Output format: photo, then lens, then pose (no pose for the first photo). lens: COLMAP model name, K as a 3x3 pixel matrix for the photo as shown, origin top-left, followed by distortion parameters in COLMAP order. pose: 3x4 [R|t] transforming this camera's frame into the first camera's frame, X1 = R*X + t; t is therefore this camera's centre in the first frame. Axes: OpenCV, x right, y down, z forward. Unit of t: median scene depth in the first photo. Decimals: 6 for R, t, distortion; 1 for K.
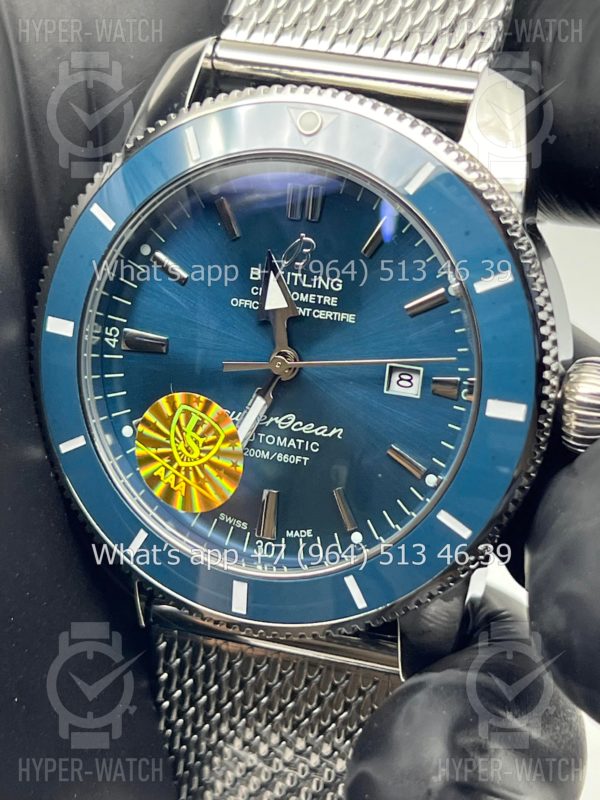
lens RADIAL K [[1919.5, 0, 278.5], [0, 1919.5, 400.7], [0, 0, 1]] dist [0.145203, 4.960781]
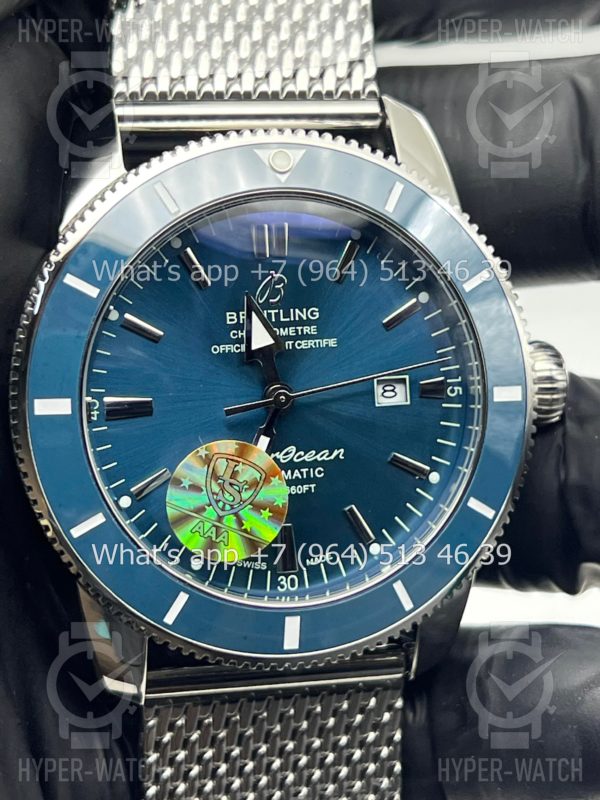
lens RADIAL K [[1919.5, 0, 278.5], [0, 1919.5, 400.7], [0, 0, 1]] dist [0.145203, 4.960781]
pose [[0.827487, -0.176178, 0.533128, -0.544351], [0.215902, 0.976335, -0.012468, -0.005407], [-0.518315, 0.125421, 0.845943, 0.135085]]
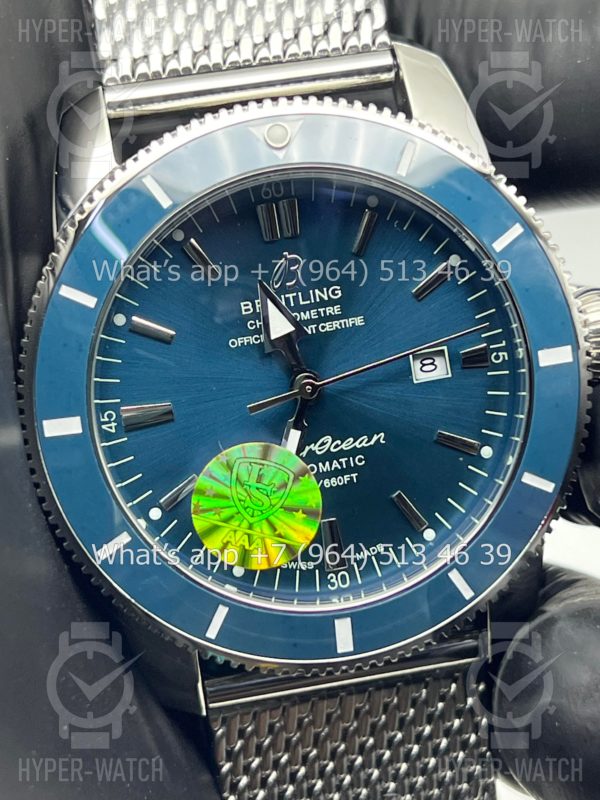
lens RADIAL K [[1919.5, 0, 278.5], [0, 1919.5, 400.7], [0, 0, 1]] dist [0.145203, 4.960781]
pose [[0.864125, -0.298886, 0.404913, -0.399786], [0.316587, 0.948252, 0.024322, -0.040929], [-0.391229, 0.107173, 0.914032, 0.131638]]
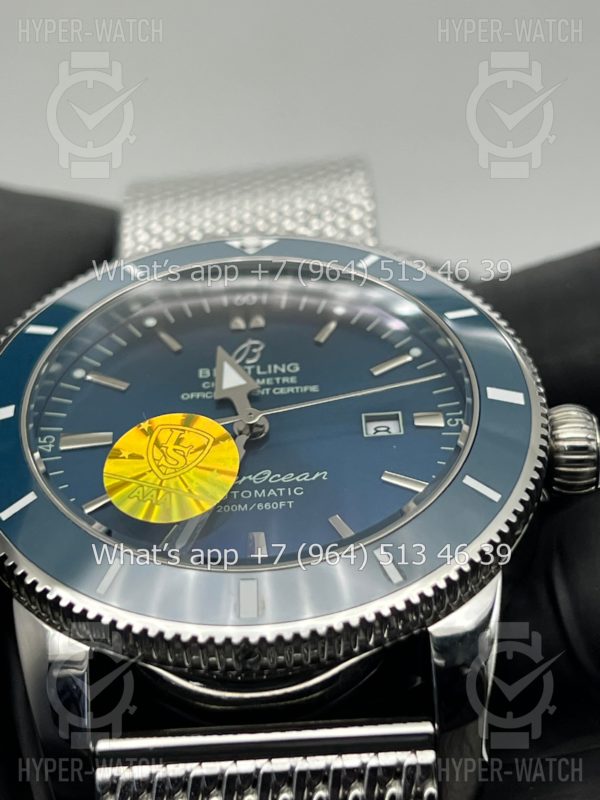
lens RADIAL K [[1919.5, 0, 278.5], [0, 1919.5, 400.7], [0, 0, 1]] dist [0.145203, 4.960781]
pose [[0.945327, 0.101951, 0.309779, -0.275971], [0.183457, 0.619092, -0.763589, 0.689953], [-0.269631, 0.778673, 0.566540, 0.458380]]
